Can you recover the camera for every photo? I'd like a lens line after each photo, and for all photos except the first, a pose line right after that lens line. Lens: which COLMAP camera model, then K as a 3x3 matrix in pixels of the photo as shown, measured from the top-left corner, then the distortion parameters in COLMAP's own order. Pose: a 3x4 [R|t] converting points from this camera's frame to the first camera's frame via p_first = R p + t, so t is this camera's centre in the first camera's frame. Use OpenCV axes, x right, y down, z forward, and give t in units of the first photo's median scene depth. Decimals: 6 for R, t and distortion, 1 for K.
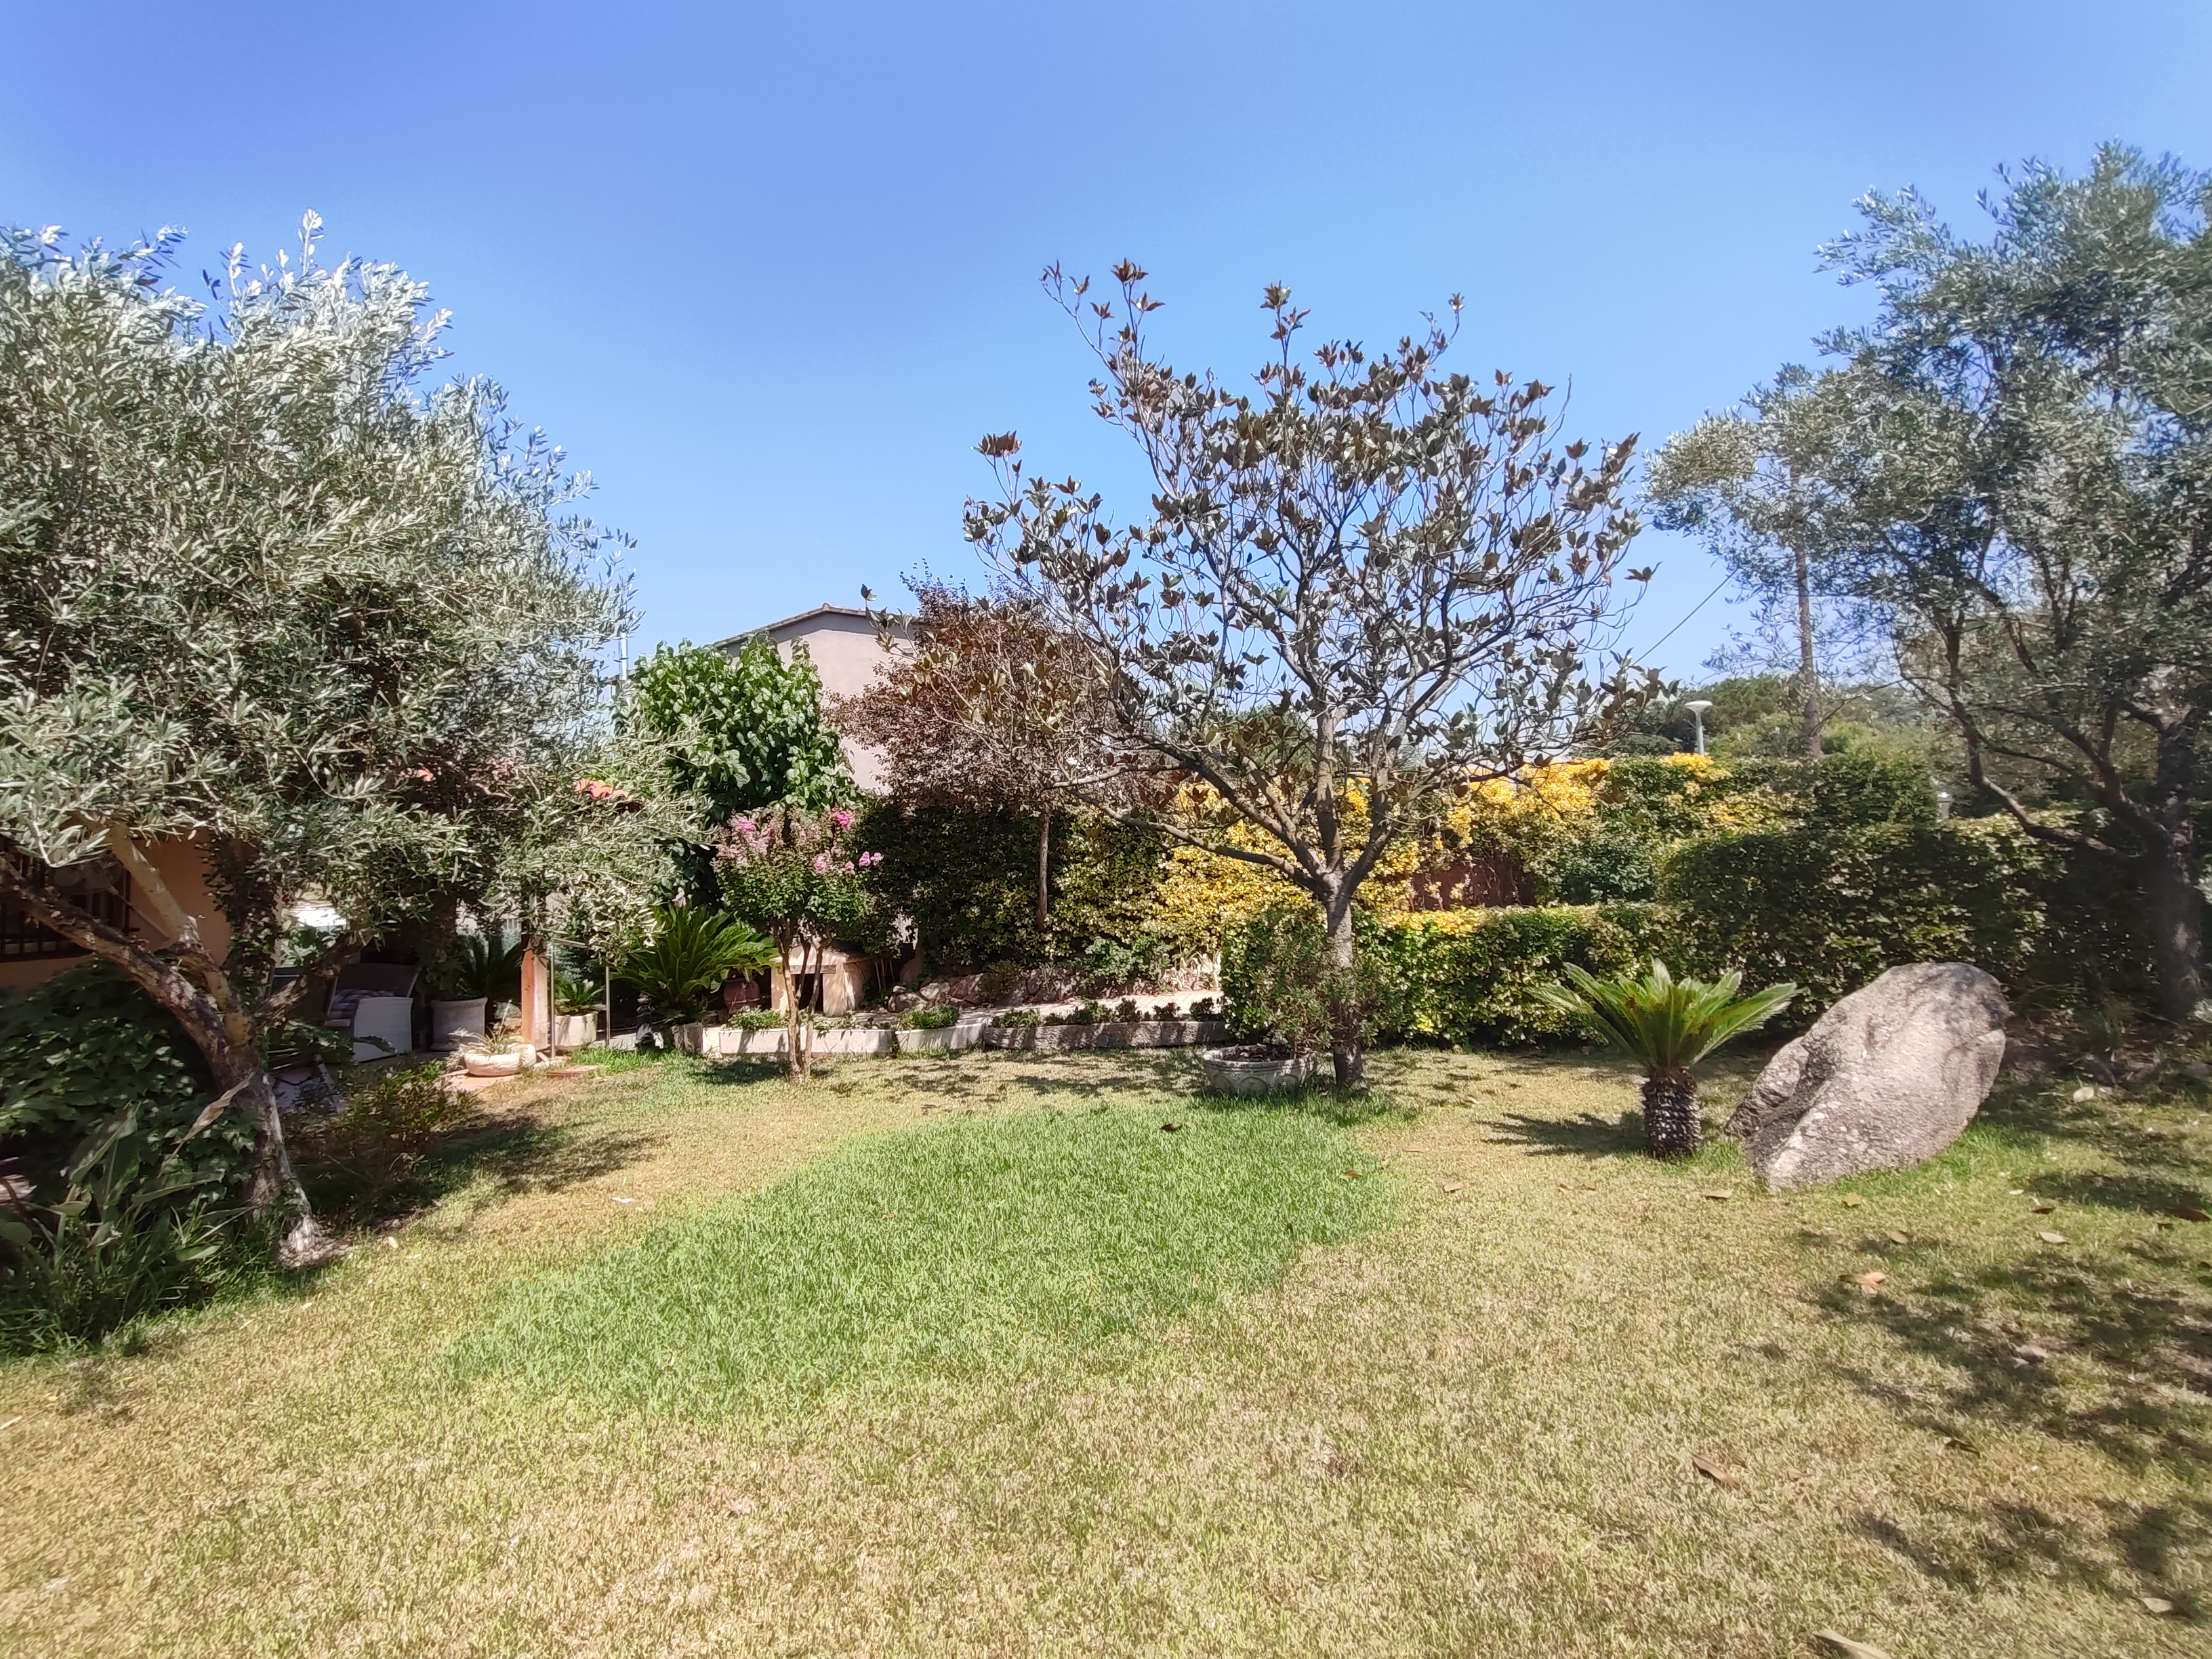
lens RADIAL K [[1004.8, 0, 1084.2], [0, 1004.8, 797.8], [0, 0, 1]] dist [-0.011794, 0.007154]
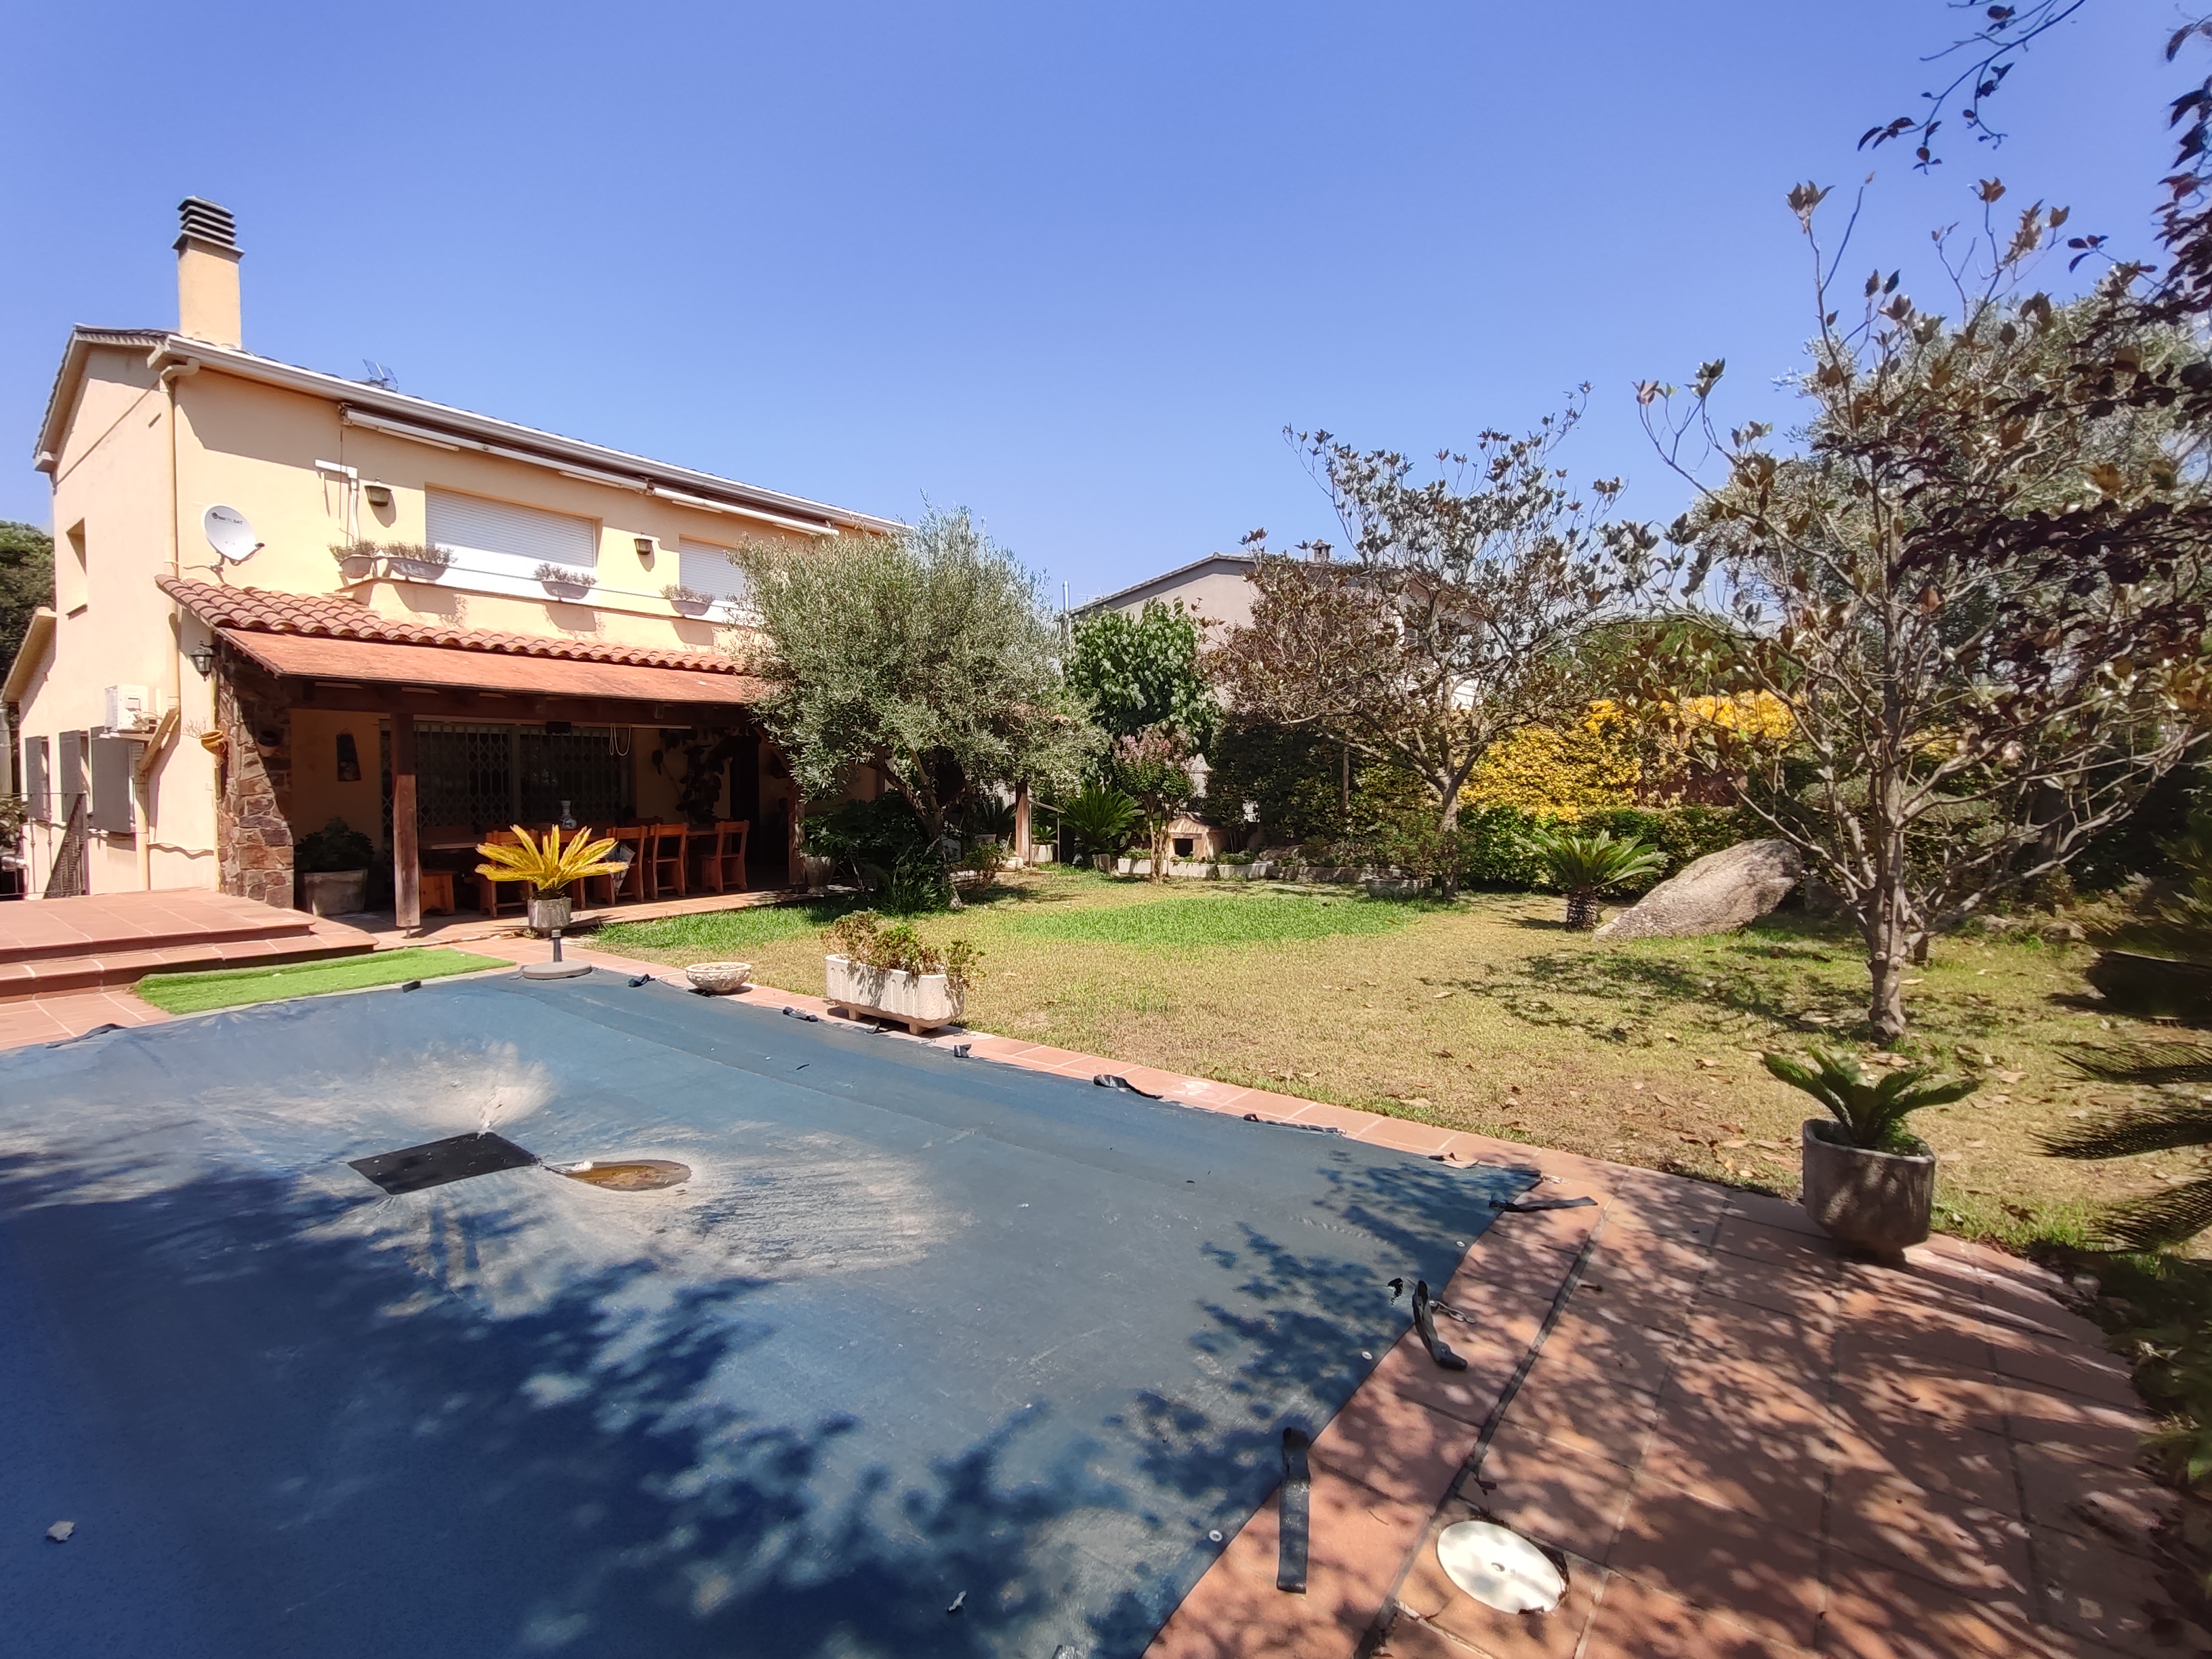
lens RADIAL K [[1004.8, 0, 1090.4], [0, 1004.8, 806.3], [0, 0, 1]] dist [-0.011794, 0.007154]
pose [[0.918173, 0.043629, -0.393770, 0.182449], [-0.000798, 0.994120, 0.108285, -0.029372], [0.396178, -0.099111, 0.912809, -0.397307]]
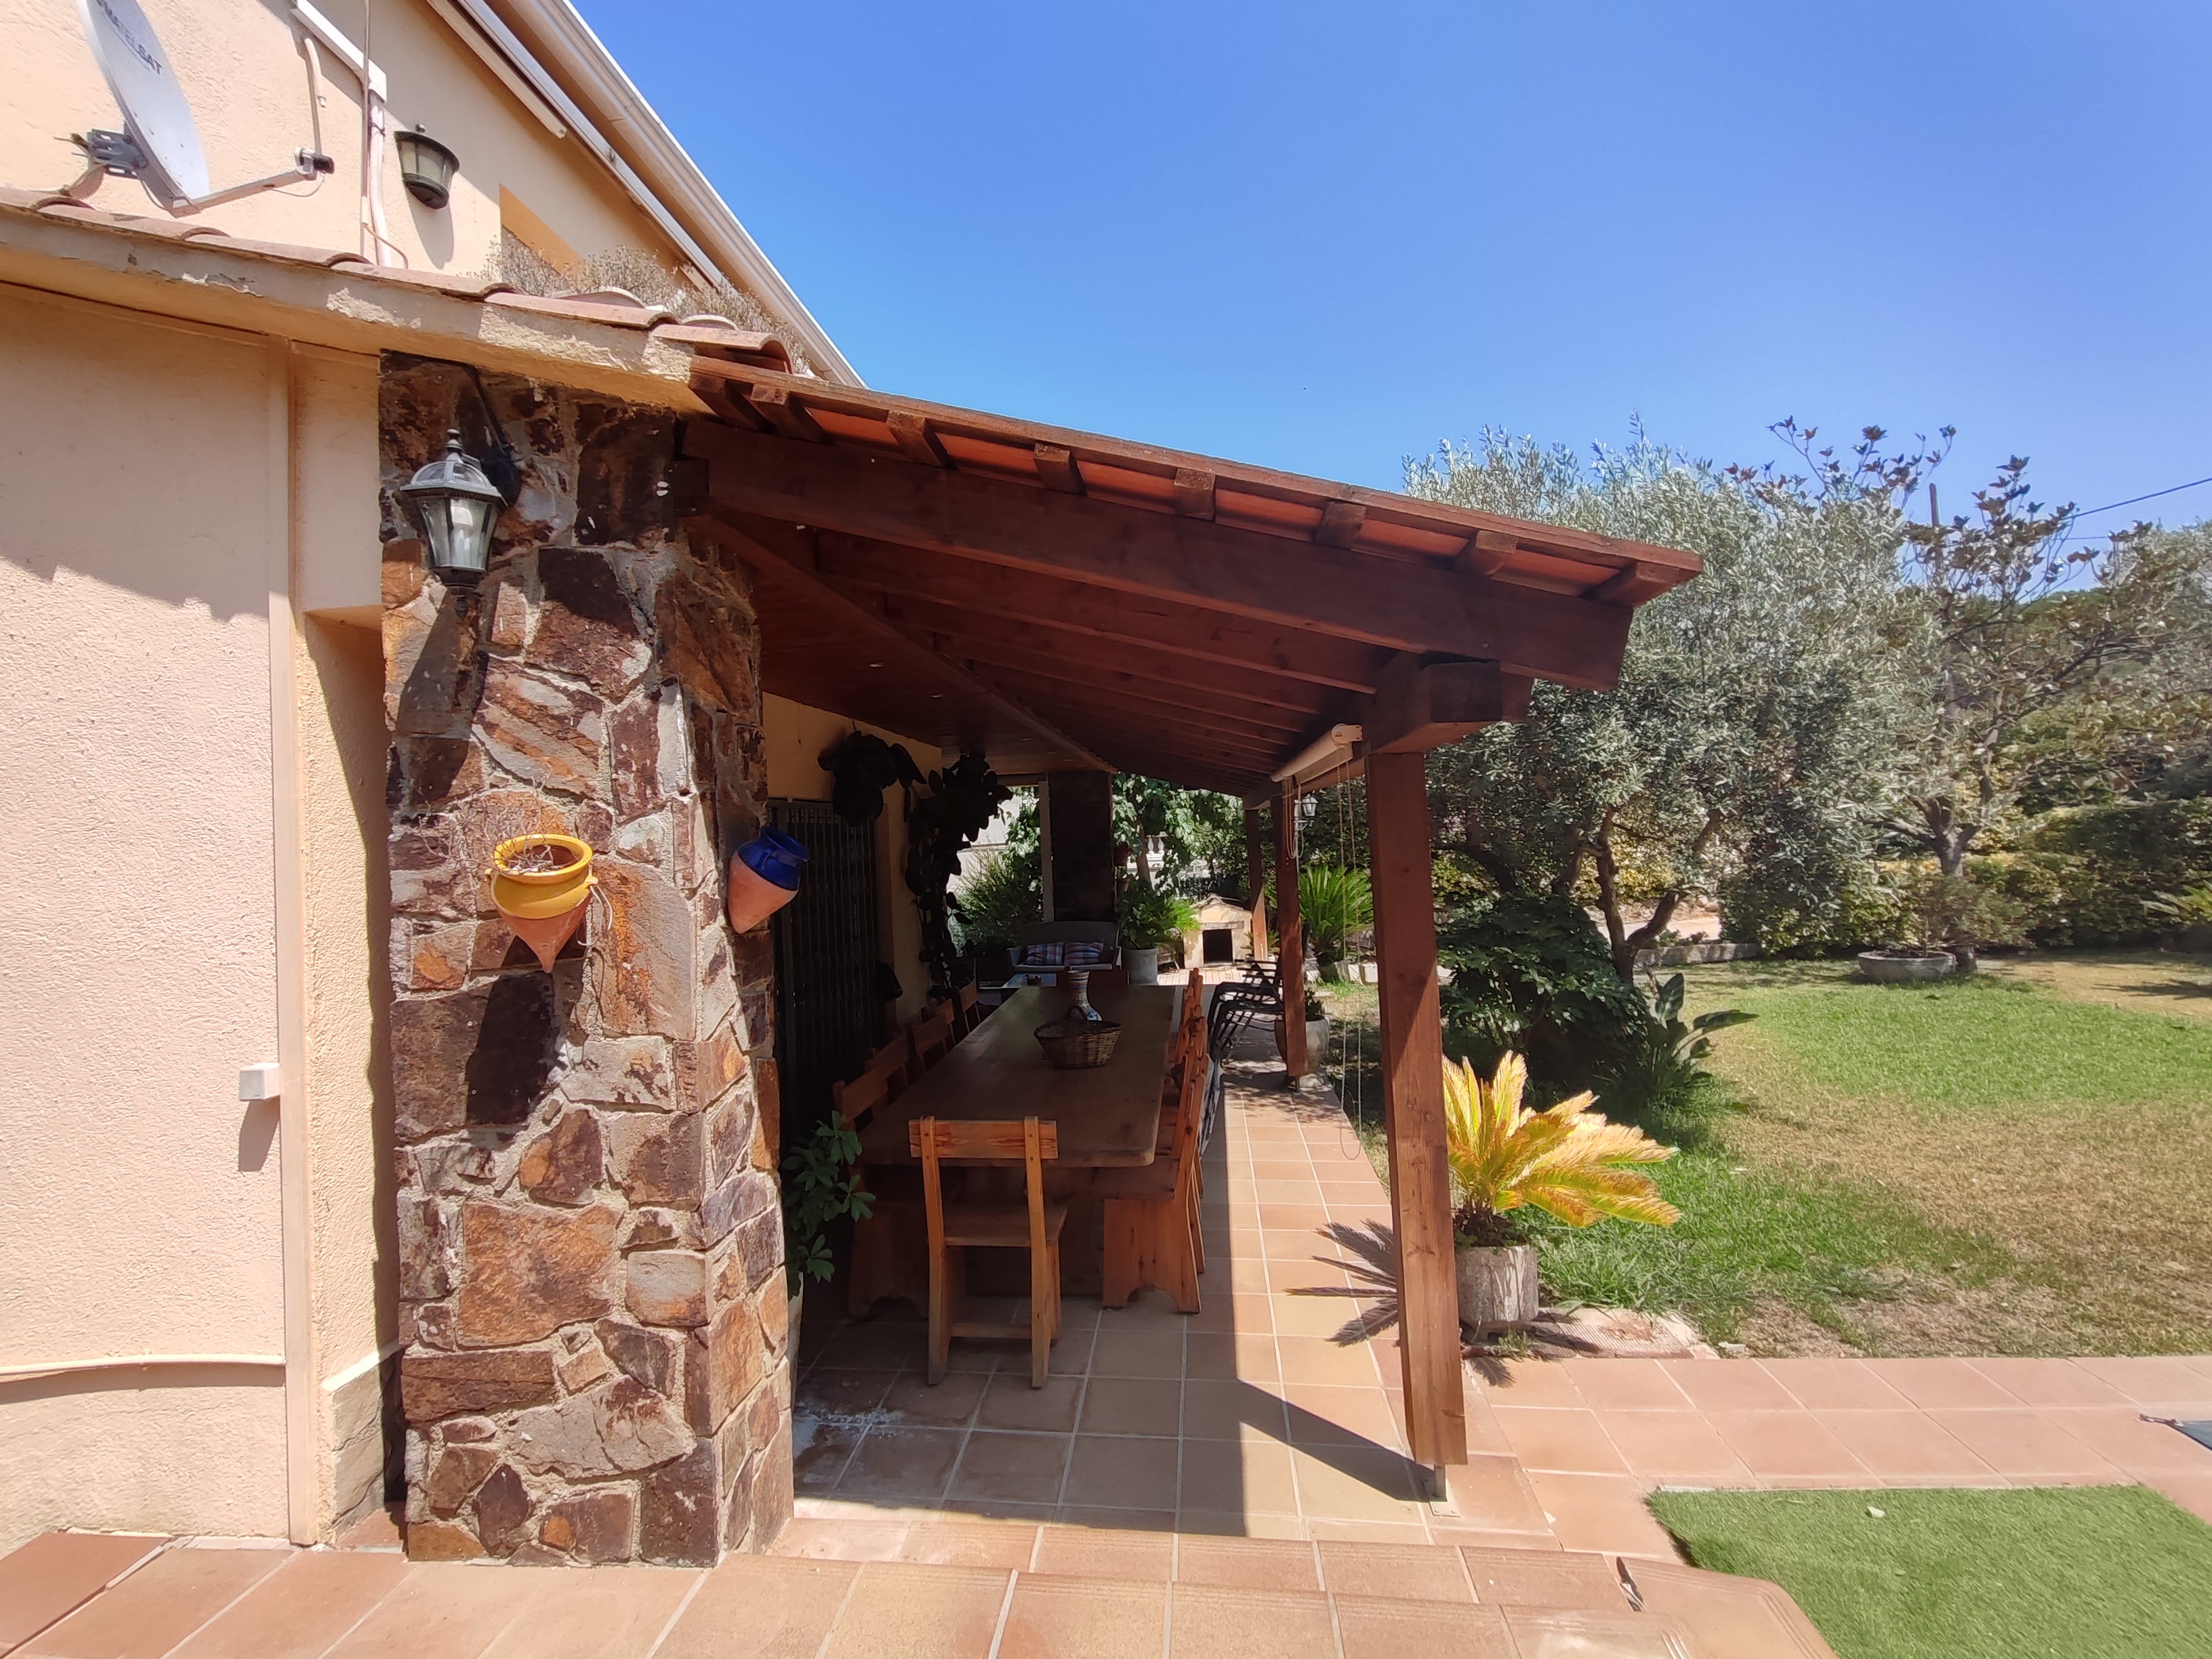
lens RADIAL K [[1004.8, 0, 1093.6], [0, 1004.8, 805.5], [0, 0, 1]] dist [-0.011794, 0.007154]
pose [[0.991404, -0.010751, 0.130391, -0.611085], [0.006027, 0.999313, 0.036574, -0.015197], [-0.130695, -0.035474, 0.990788, -0.156943]]
